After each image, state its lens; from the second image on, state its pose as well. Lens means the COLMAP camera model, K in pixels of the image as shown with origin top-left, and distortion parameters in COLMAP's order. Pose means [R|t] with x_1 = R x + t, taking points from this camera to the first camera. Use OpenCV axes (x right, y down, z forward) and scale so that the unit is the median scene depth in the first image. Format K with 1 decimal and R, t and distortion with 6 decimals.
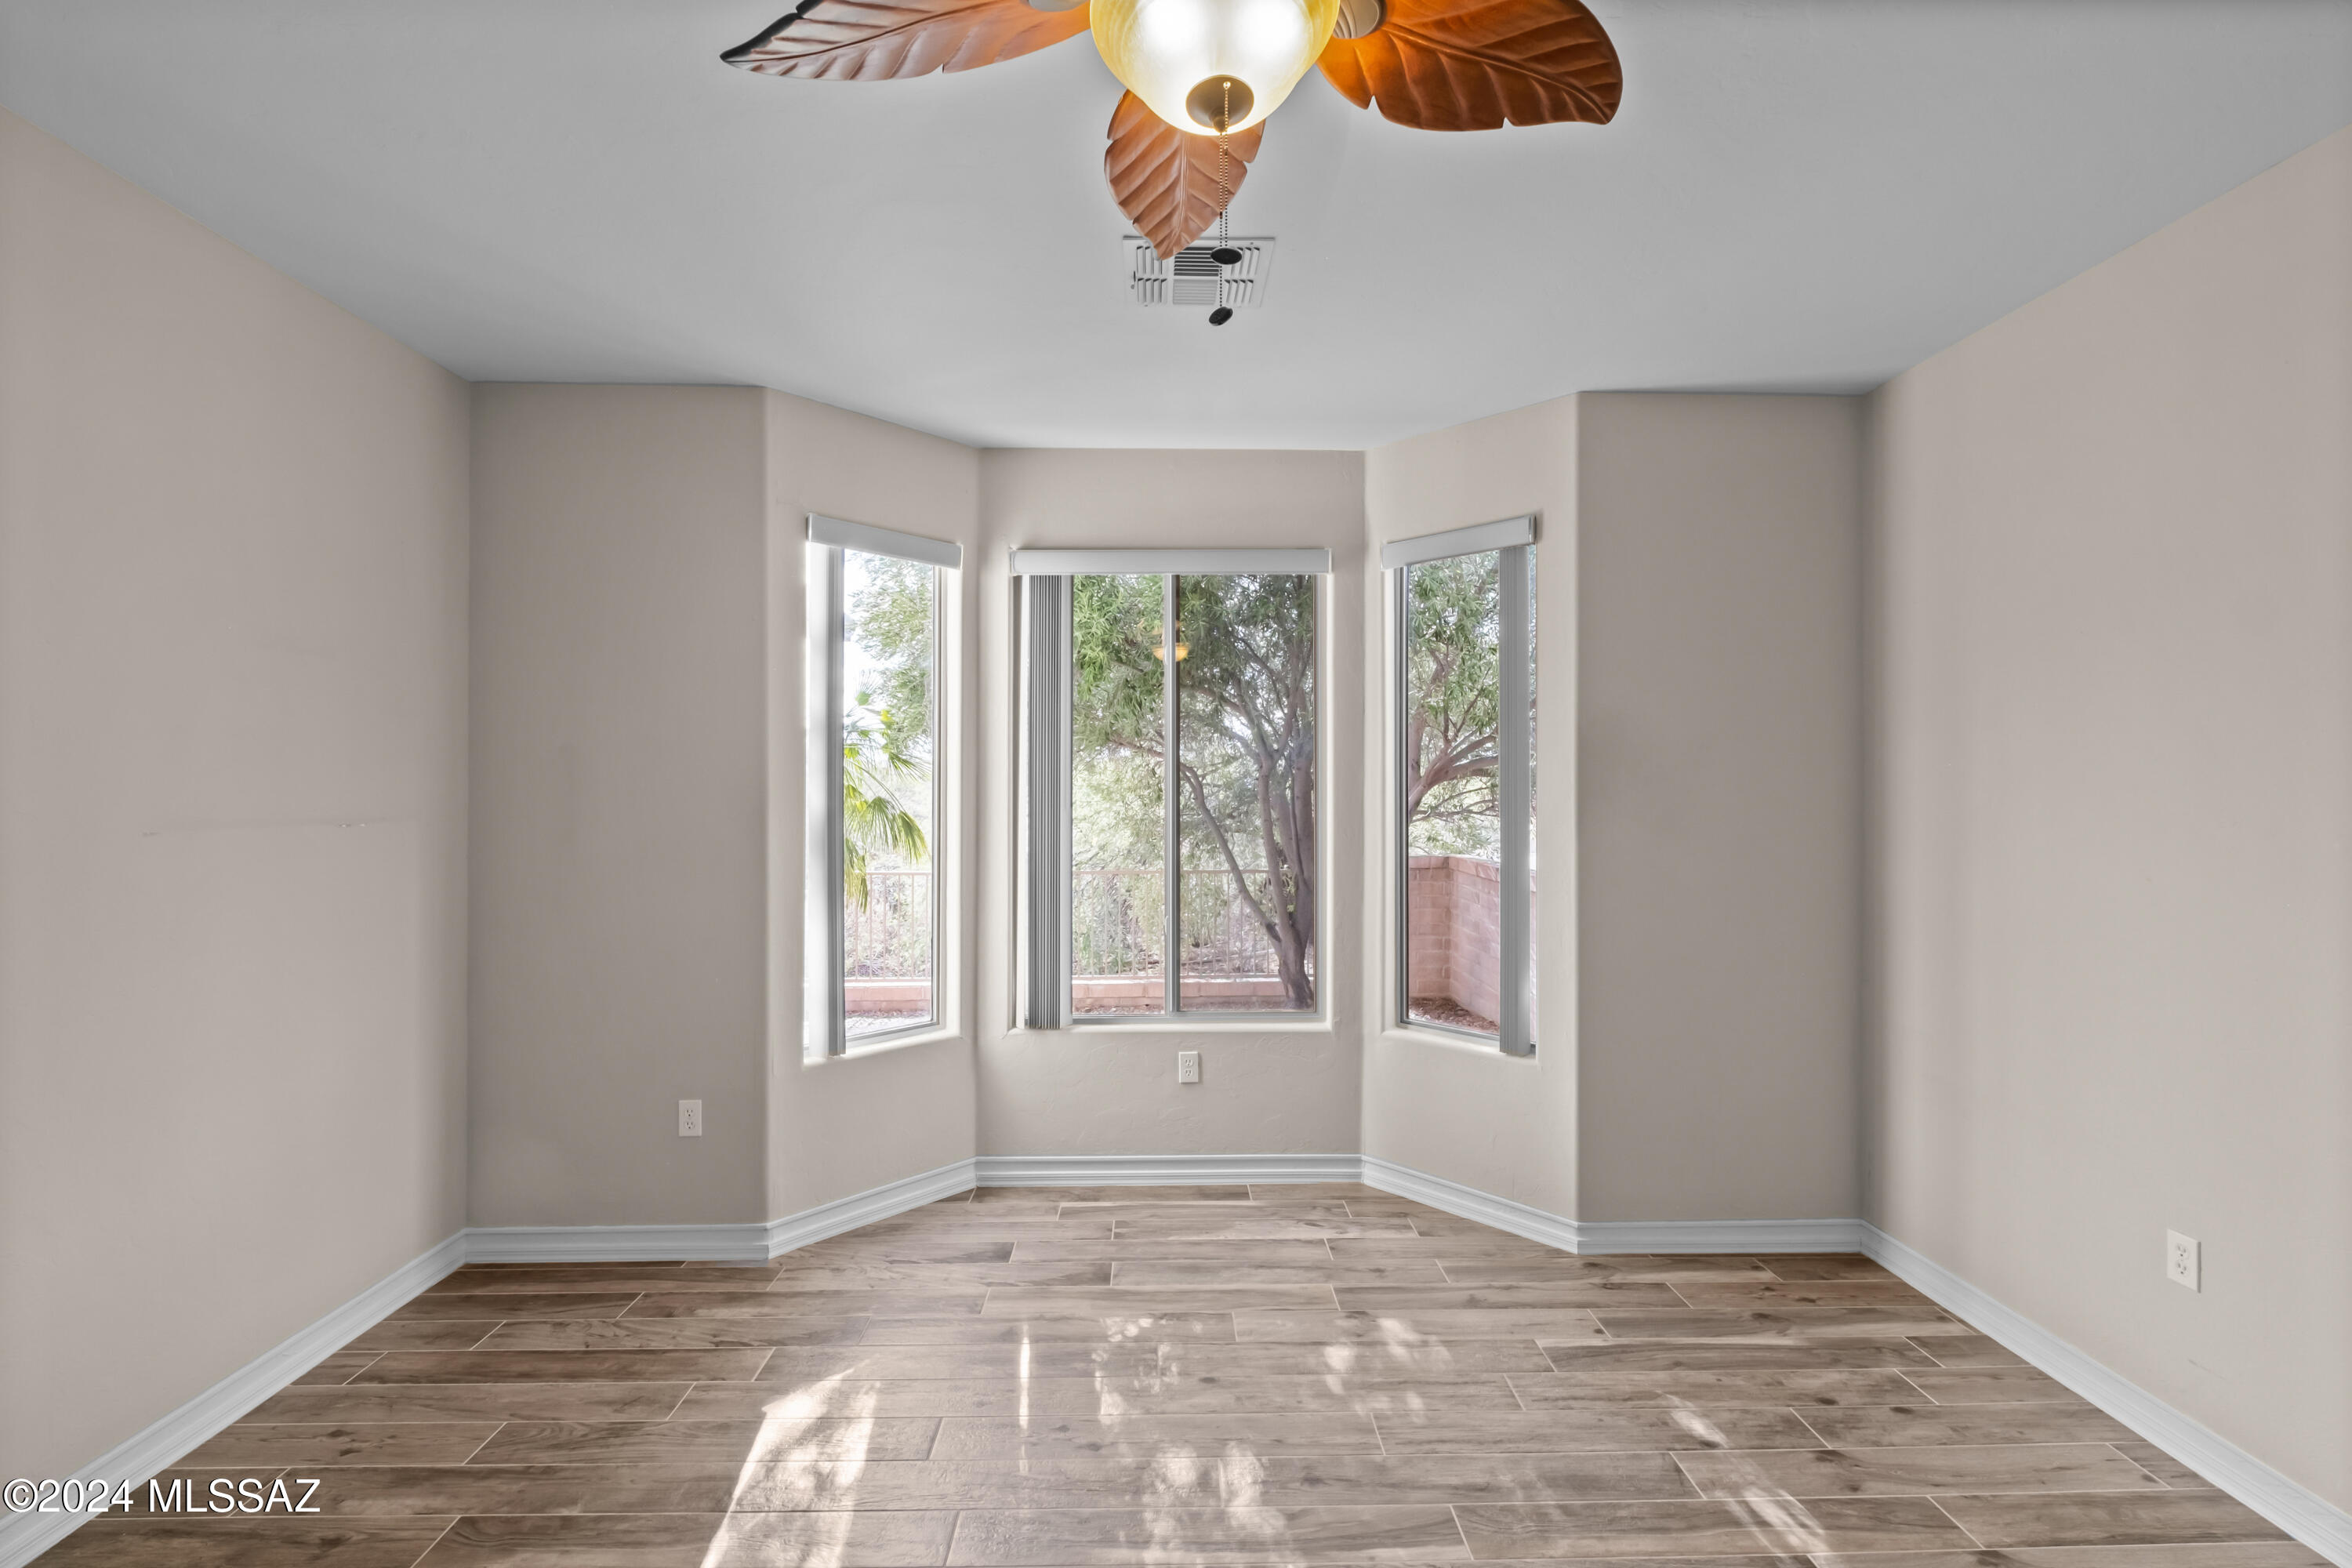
lens RADIAL K [[1028.9, 0, 1176.4], [0, 1028.9, 777.1], [0, 0, 1]] dist [-0.002346, -0.000616]
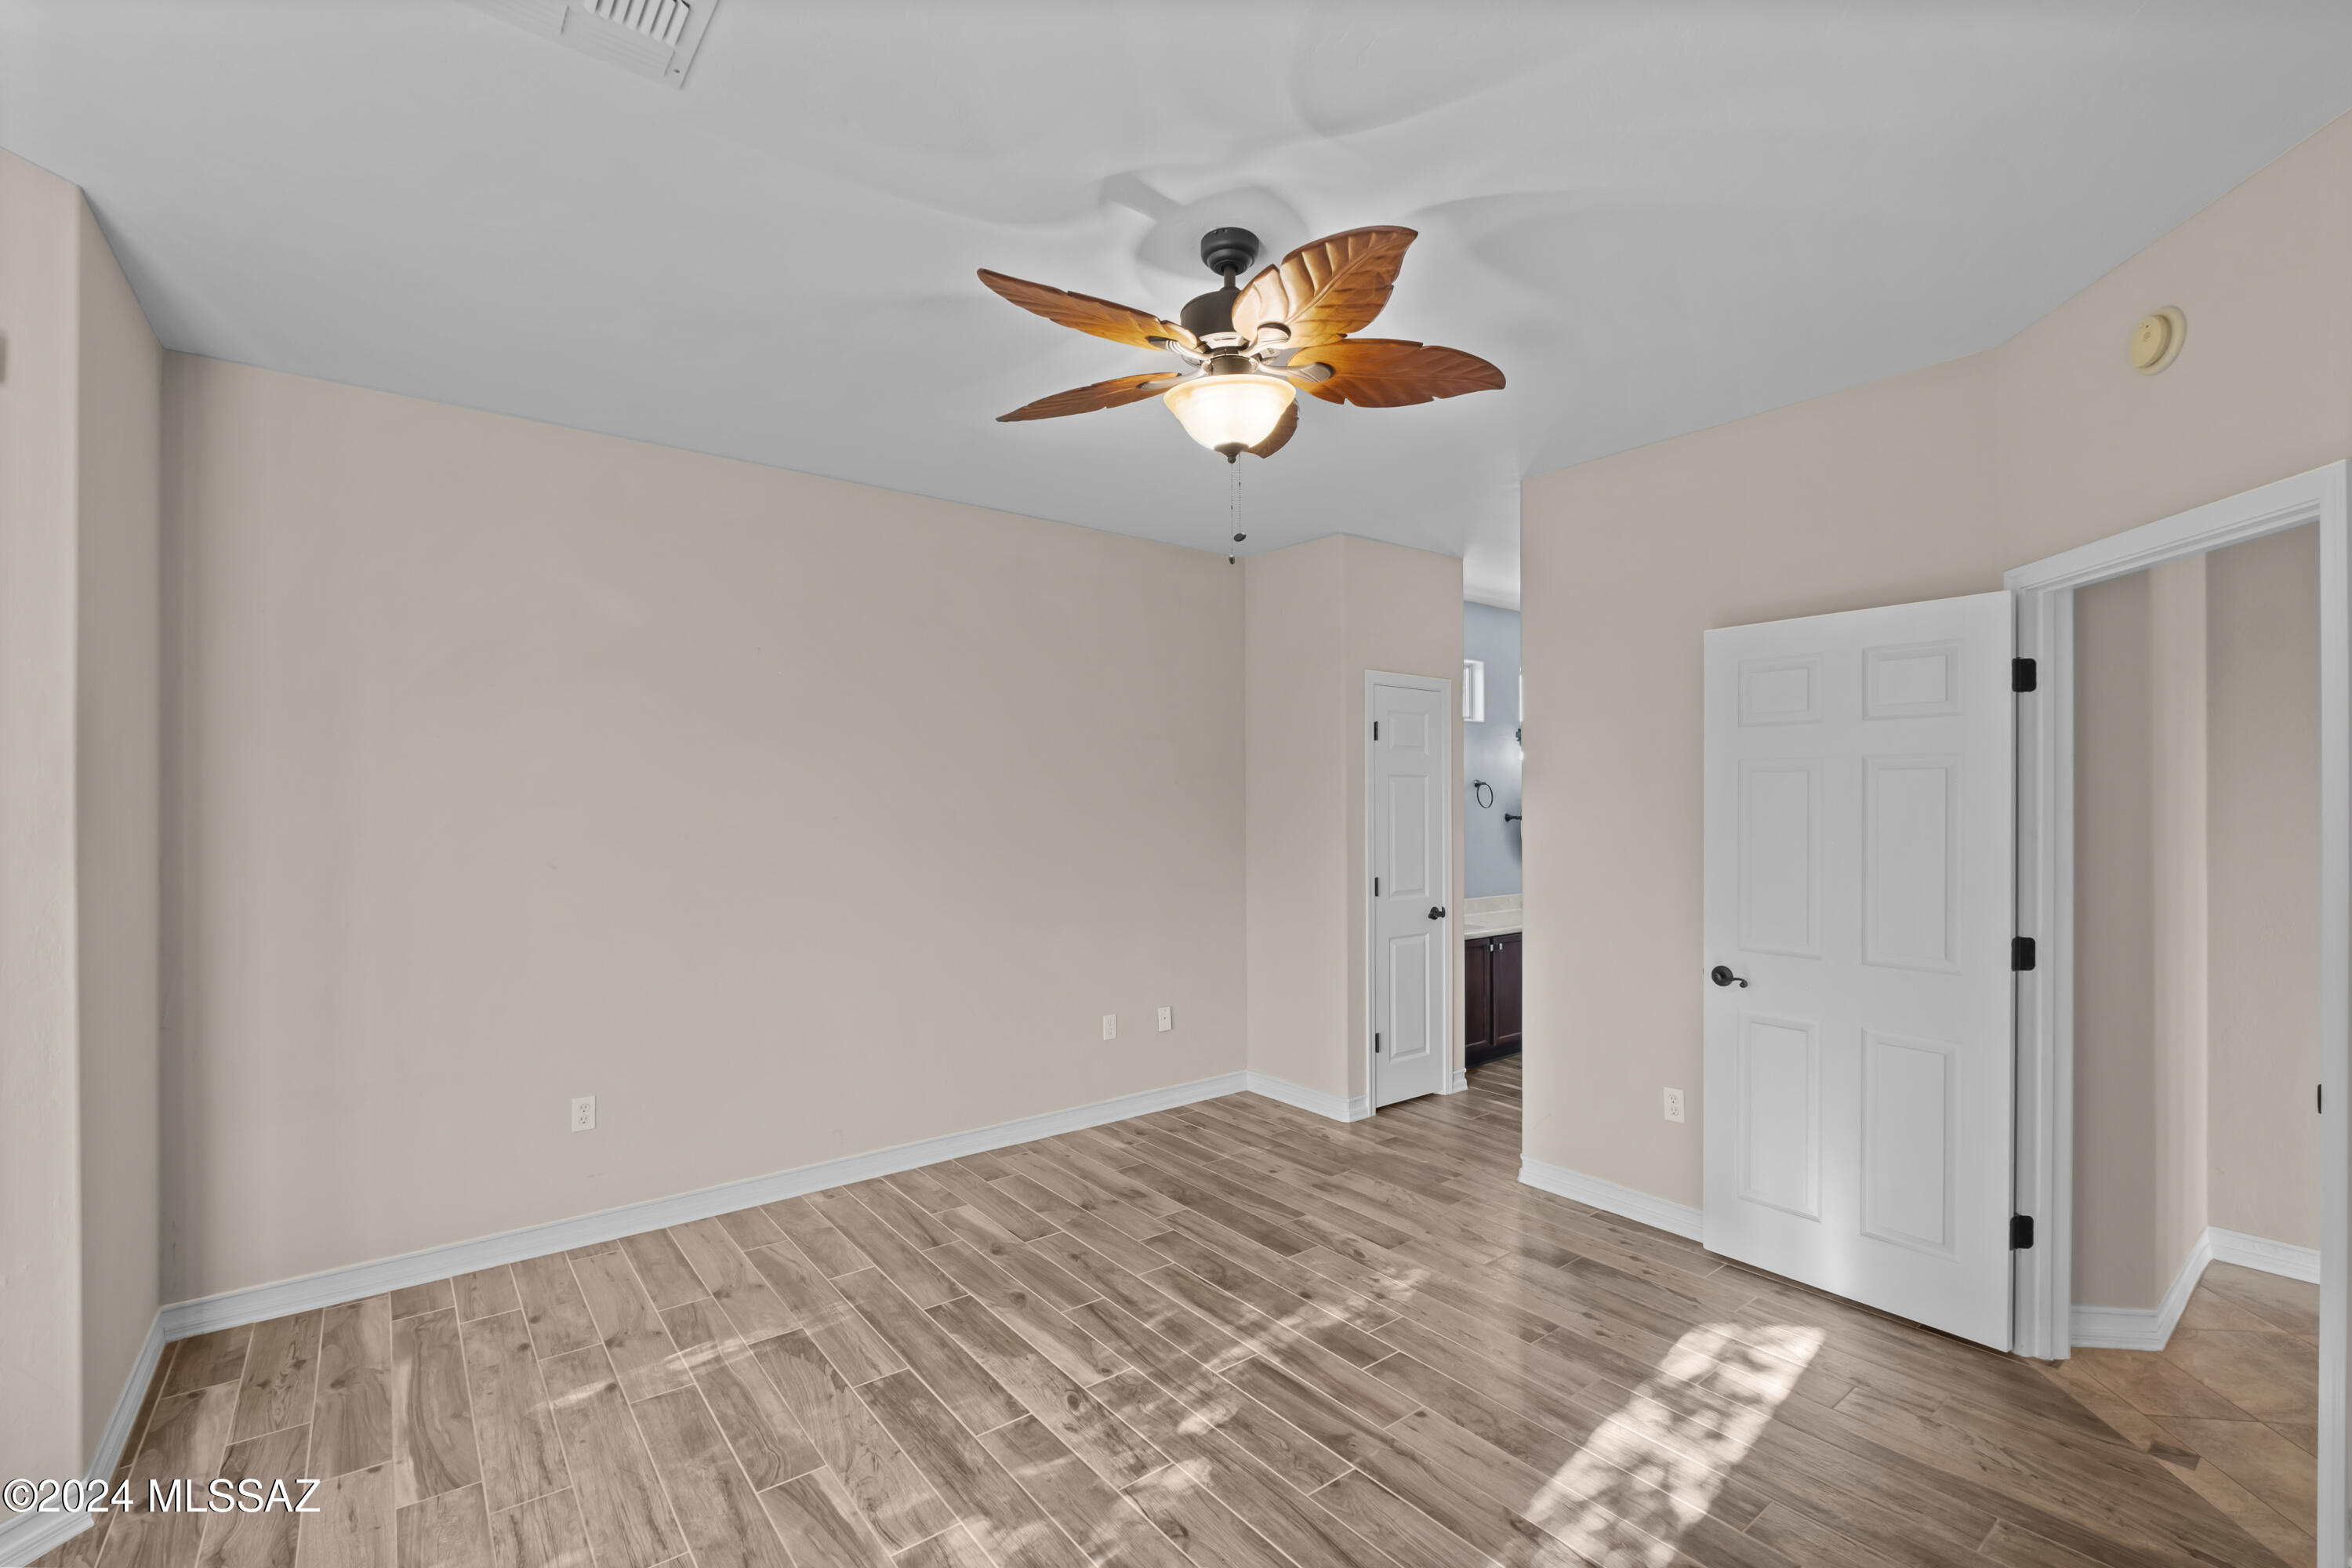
lens RADIAL K [[1028.9, 0, 1176.4], [0, 1028.9, 777.1], [0, 0, 1]] dist [-0.002346, -0.000616]
pose [[-0.601275, 0.027178, 0.798580, -0.666558], [-0.002737, 0.999345, -0.036071, 0.018040], [-0.799037, -0.023875, -0.600807, 1.036256]]
